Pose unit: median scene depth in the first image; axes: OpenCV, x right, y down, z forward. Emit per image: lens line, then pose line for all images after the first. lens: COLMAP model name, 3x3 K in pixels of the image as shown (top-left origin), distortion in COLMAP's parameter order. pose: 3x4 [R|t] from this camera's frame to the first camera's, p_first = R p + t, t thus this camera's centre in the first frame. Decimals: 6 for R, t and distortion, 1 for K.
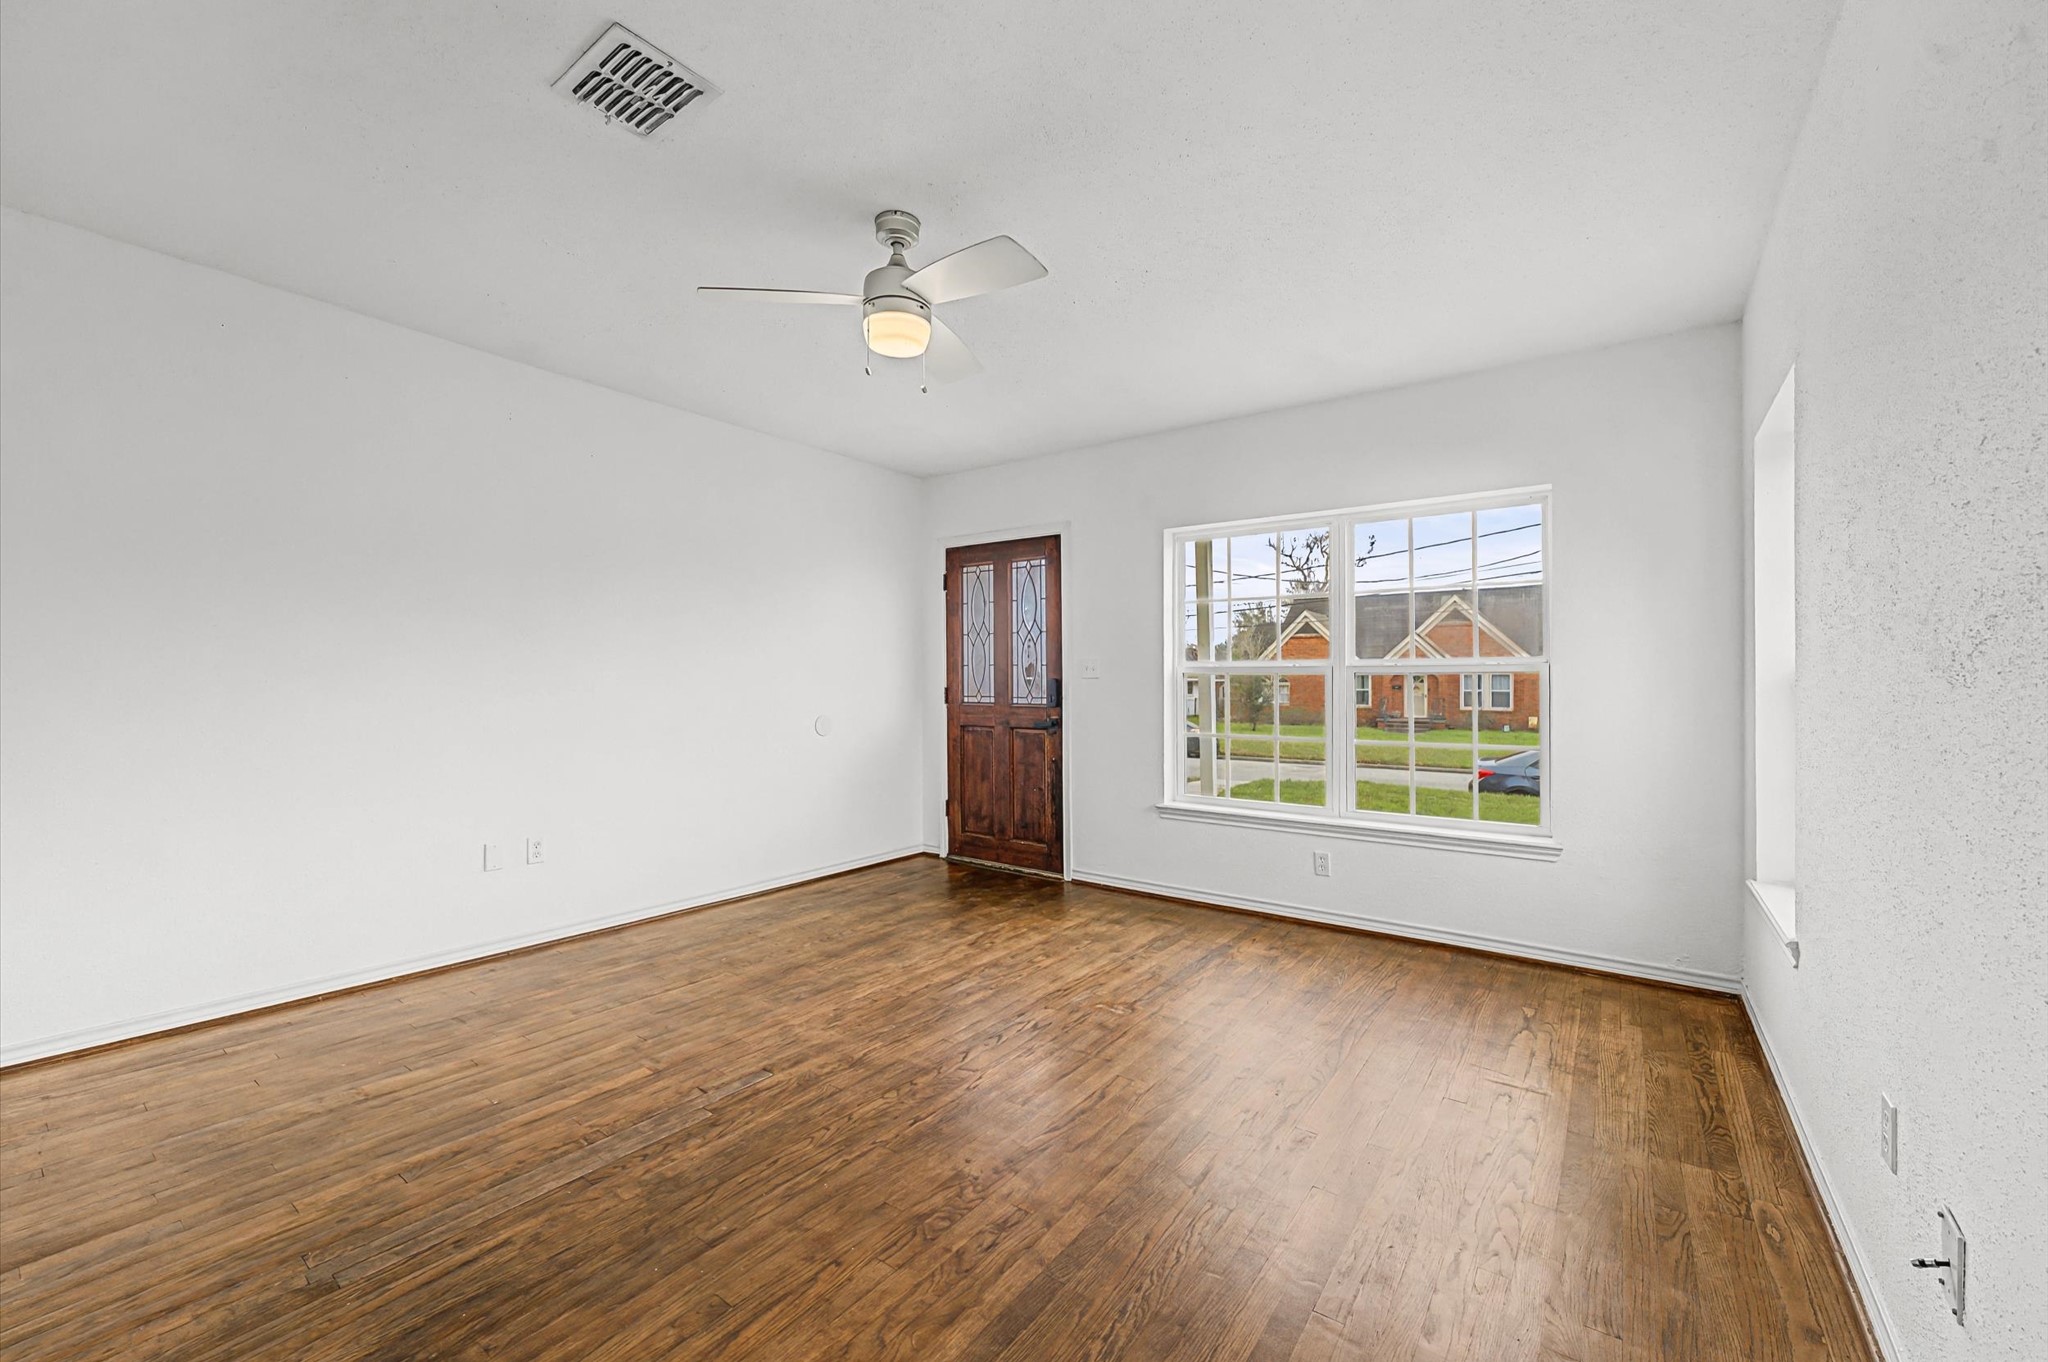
lens RADIAL K [[812.3, 0, 1024.0], [0, 812.3, 681.0], [0, 0, 1]] dist [-0.000444, 0.000046]
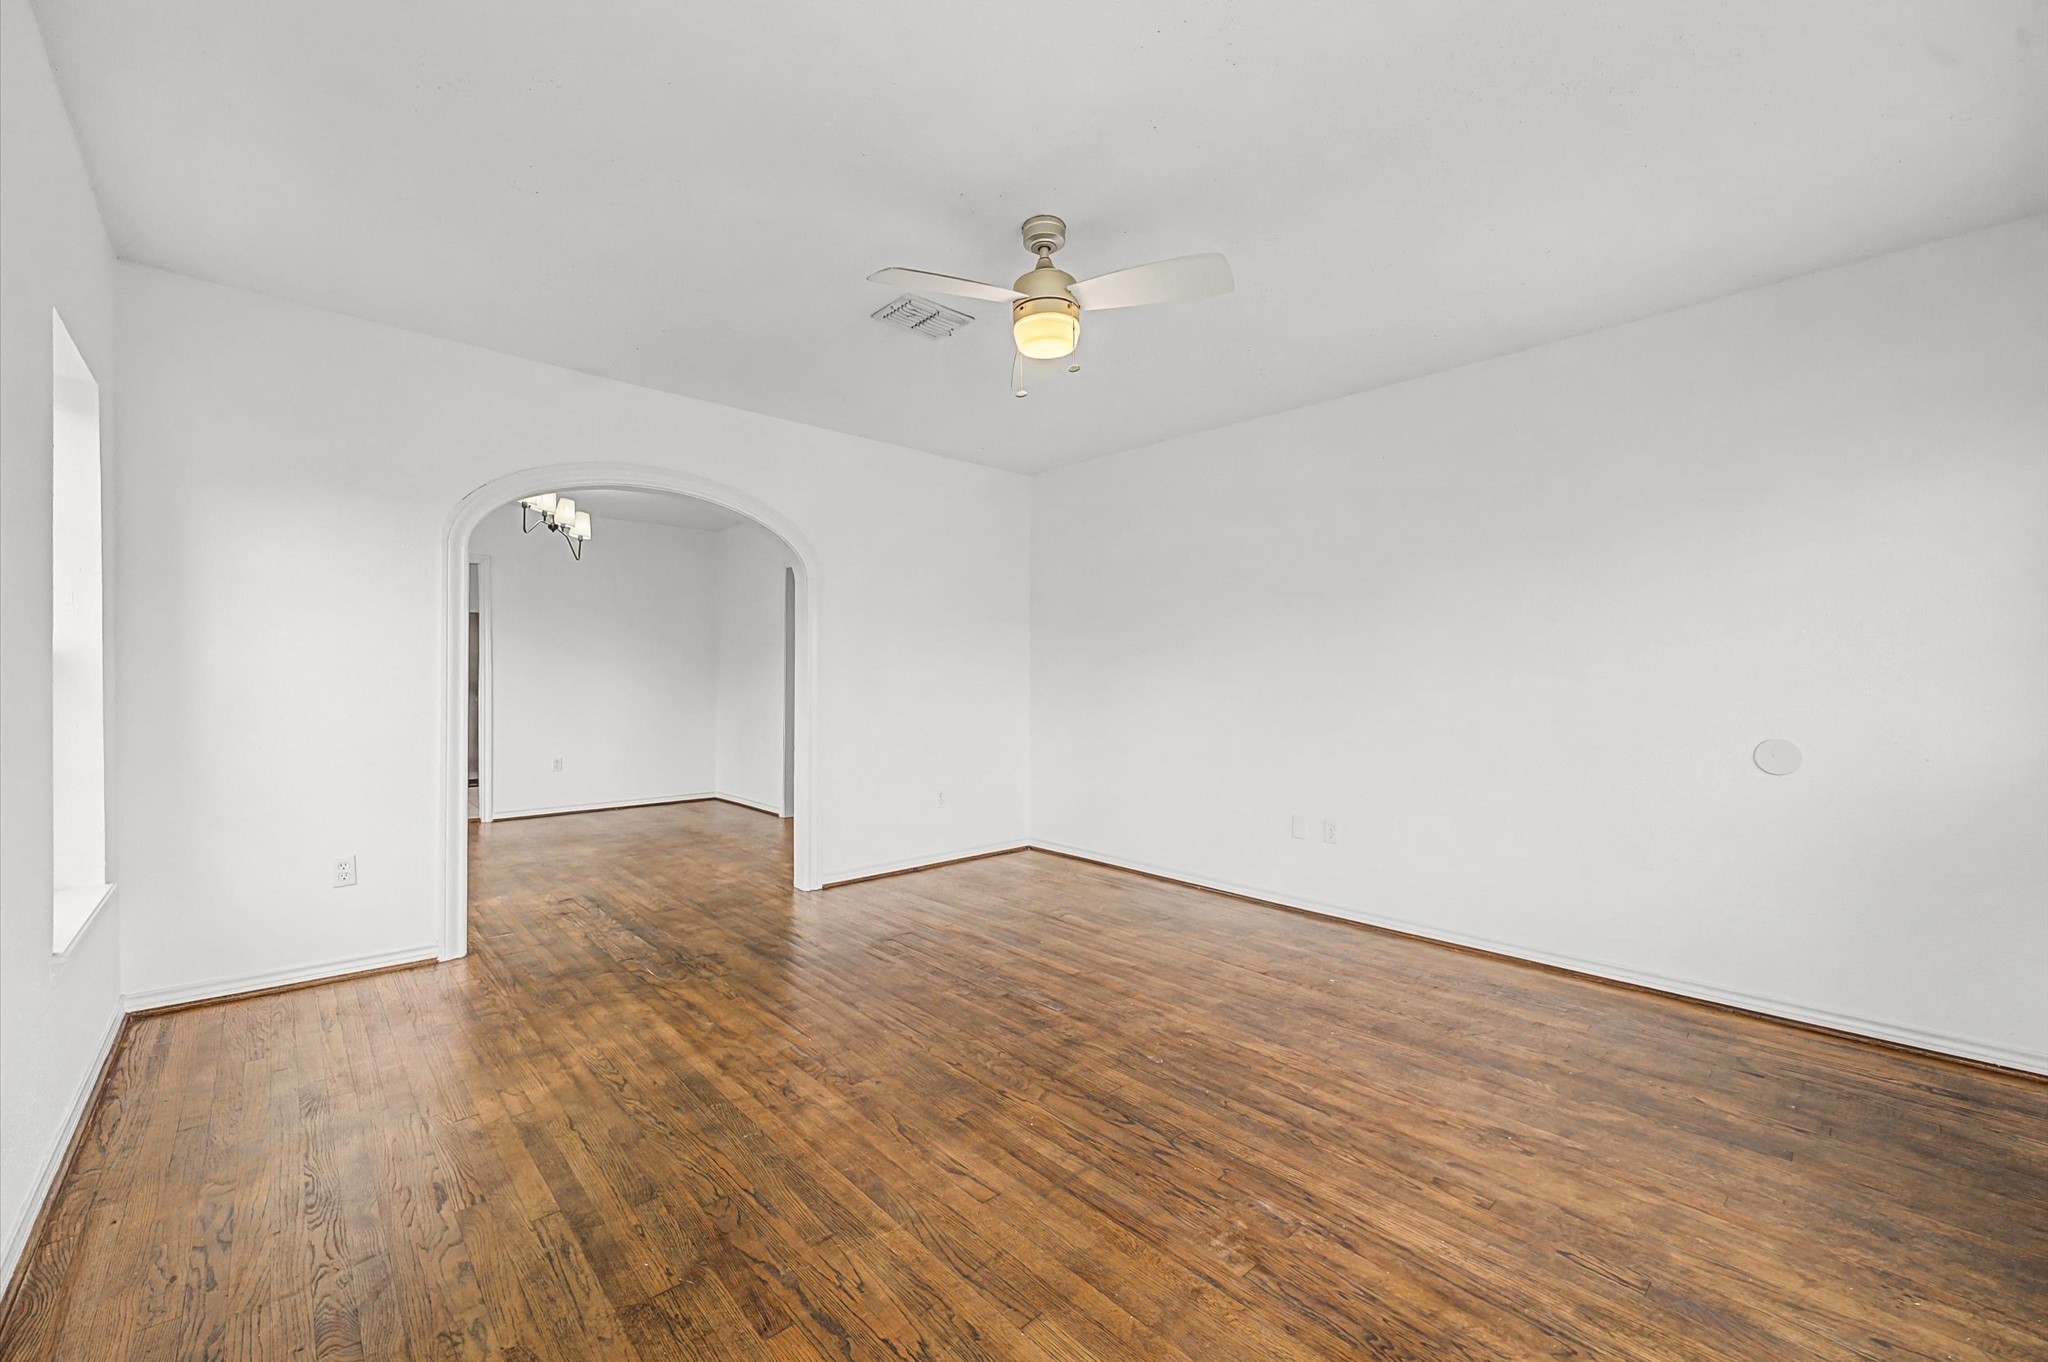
lens RADIAL K [[806.6, 0, 1014.8], [0, 806.6, 688.9], [0, 0, 1]] dist [-0.001572, -0.000039]
pose [[-0.187131, 0.004848, -0.982323, 0.676520], [-0.005318, 0.999968, 0.005949, 0.008632], [0.982320, 0.006338, -0.187100, 0.917199]]
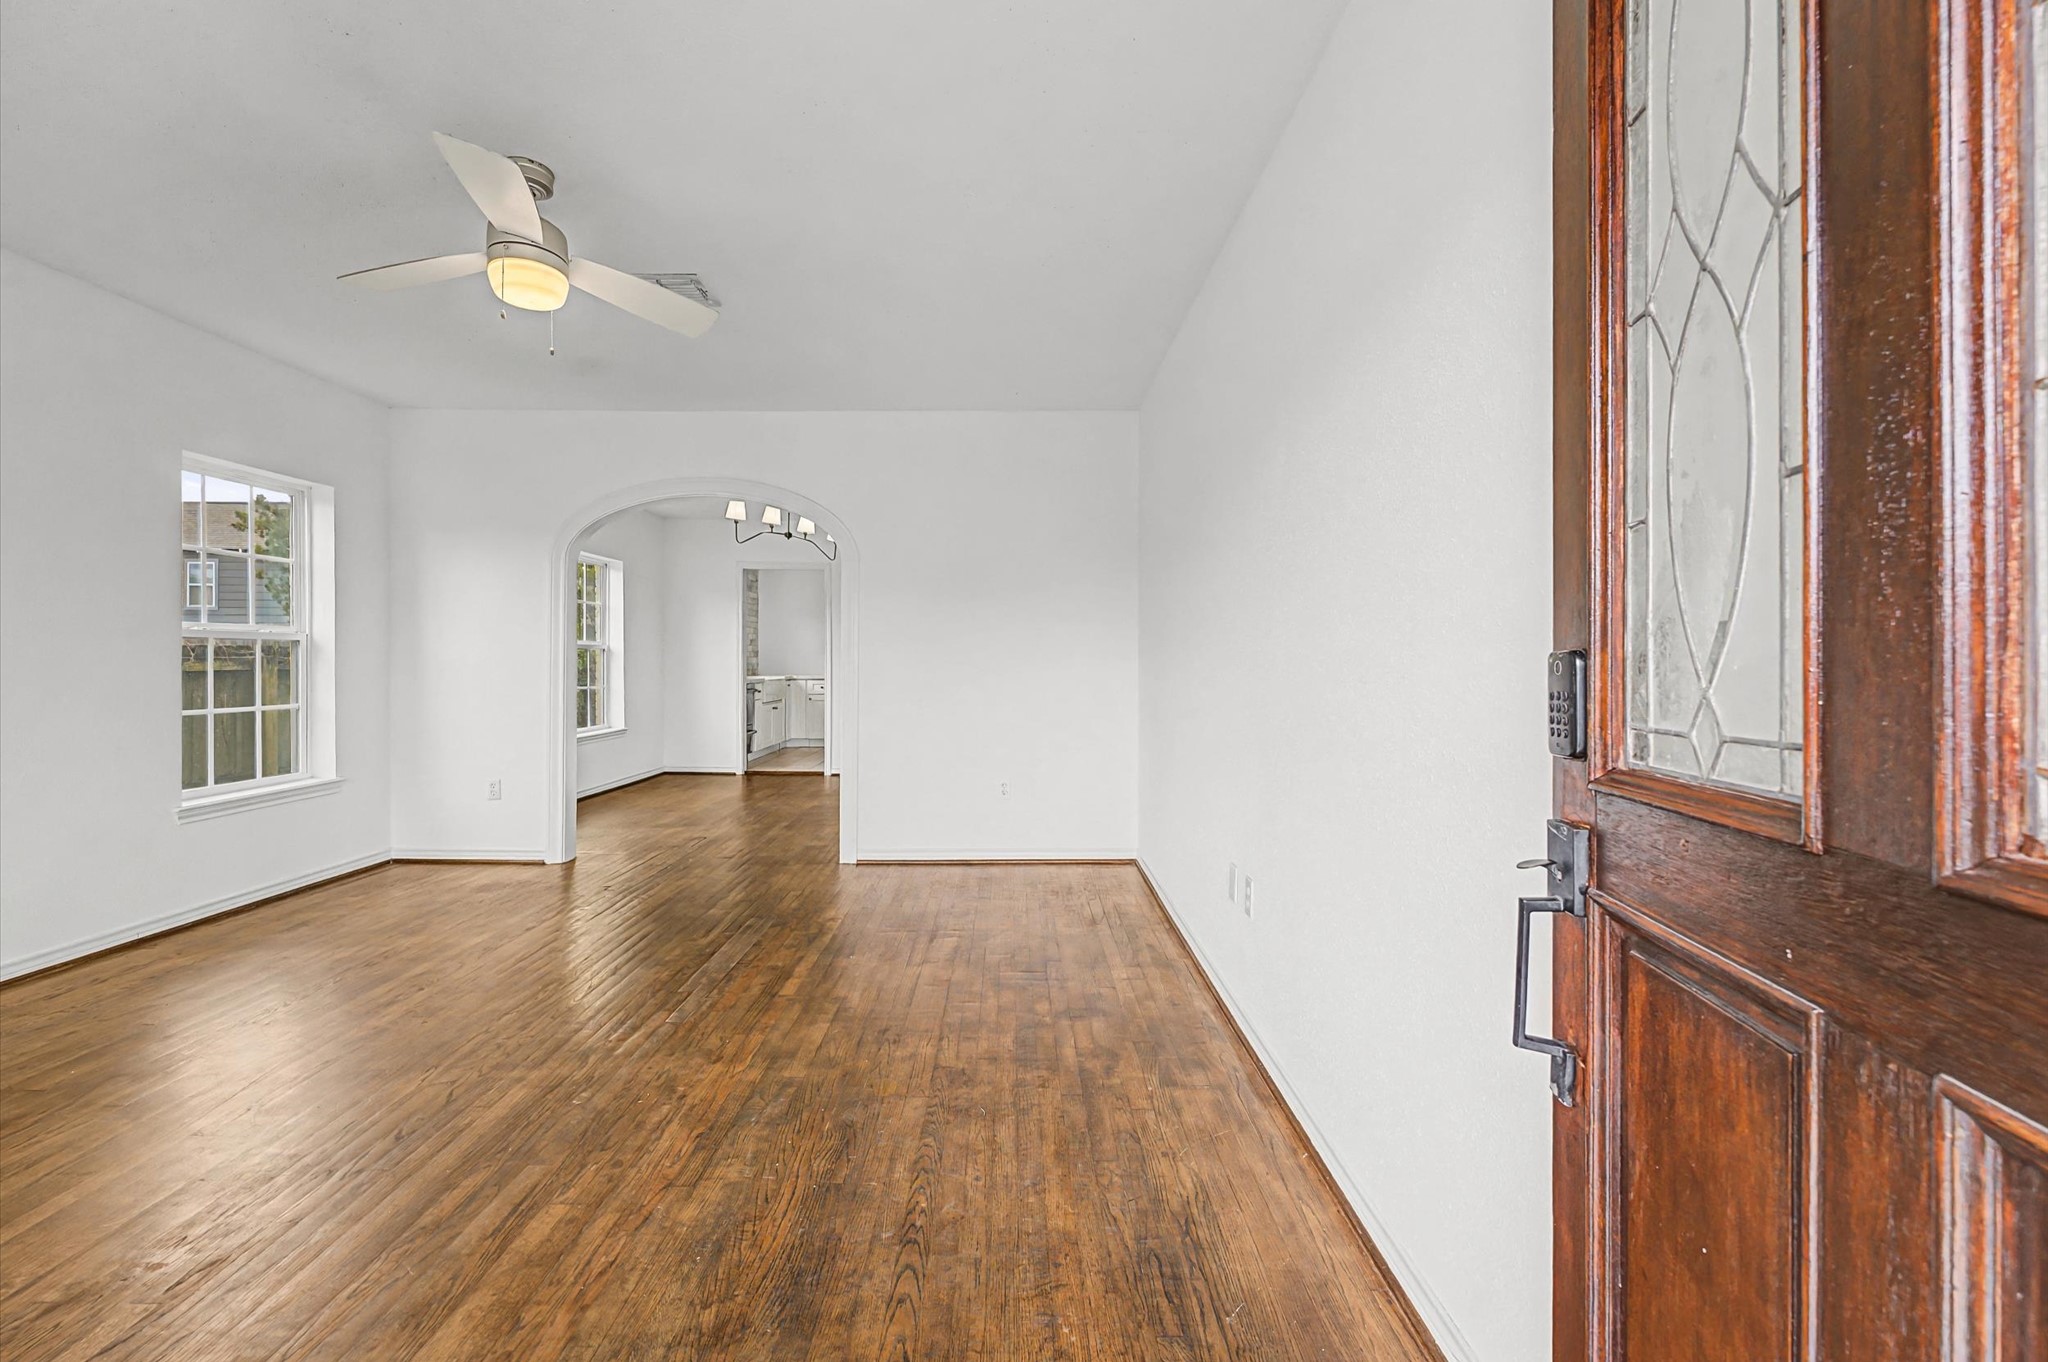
lens RADIAL K [[812.3, 0, 1024.0], [0, 812.3, 681.0], [0, 0, 1]] dist [-0.000444, 0.000046]
pose [[-0.796809, 0.006825, -0.604192, -0.035330], [-0.006042, 0.999796, 0.019262, 0.011712], [0.604201, 0.018998, -0.796606, 1.690368]]
